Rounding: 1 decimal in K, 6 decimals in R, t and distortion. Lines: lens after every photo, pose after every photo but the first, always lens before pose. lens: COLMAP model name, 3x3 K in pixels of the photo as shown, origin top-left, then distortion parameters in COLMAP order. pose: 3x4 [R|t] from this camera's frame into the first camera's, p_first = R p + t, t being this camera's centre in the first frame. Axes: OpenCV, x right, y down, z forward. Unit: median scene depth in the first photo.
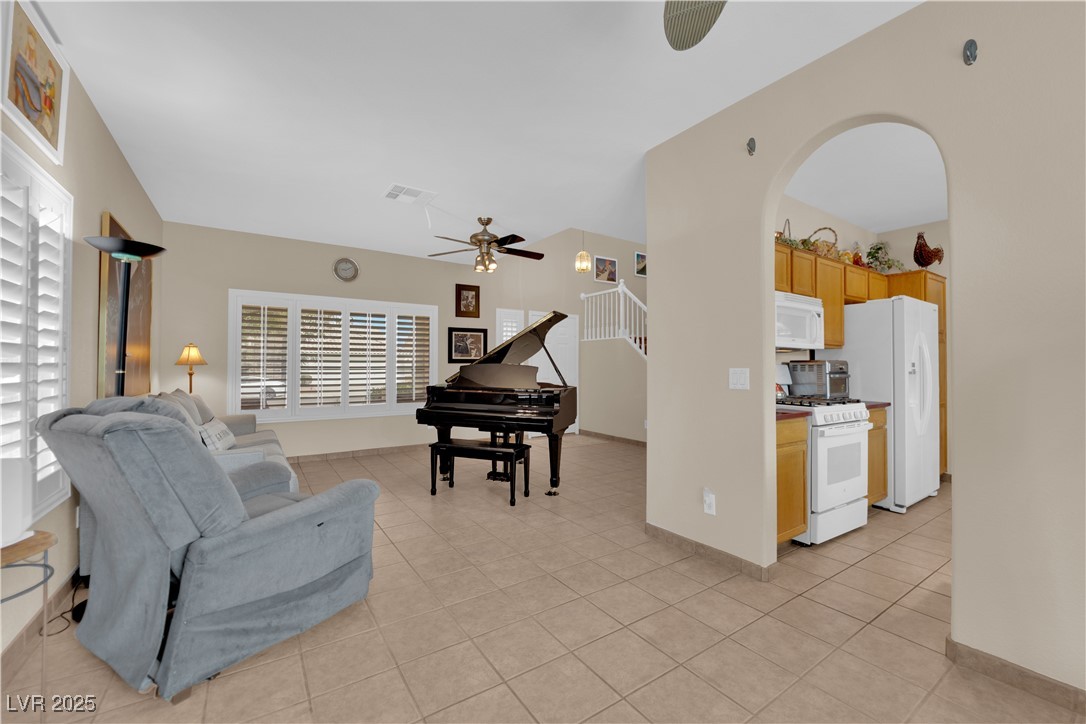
lens RADIAL K [[442.5, 0, 548.2], [0, 442.5, 360.1], [0, 0, 1]] dist [-0.011689, -0.002199]
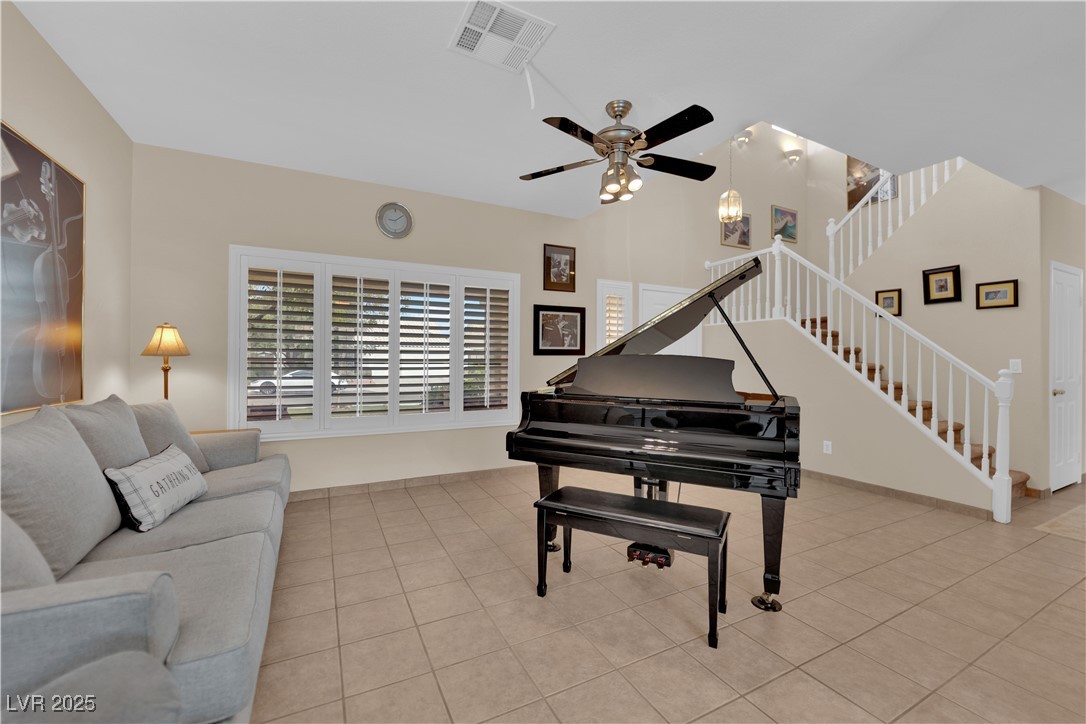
lens RADIAL K [[442.5, 0, 544.1], [0, 442.5, 363.1], [0, 0, 1]] dist [-0.011689, -0.002199]
pose [[0.992304, 0.005687, -0.123696, -0.136990], [-0.003268, 0.999800, 0.019748, 0.006217], [0.123783, -0.019192, 0.992124, 0.333764]]
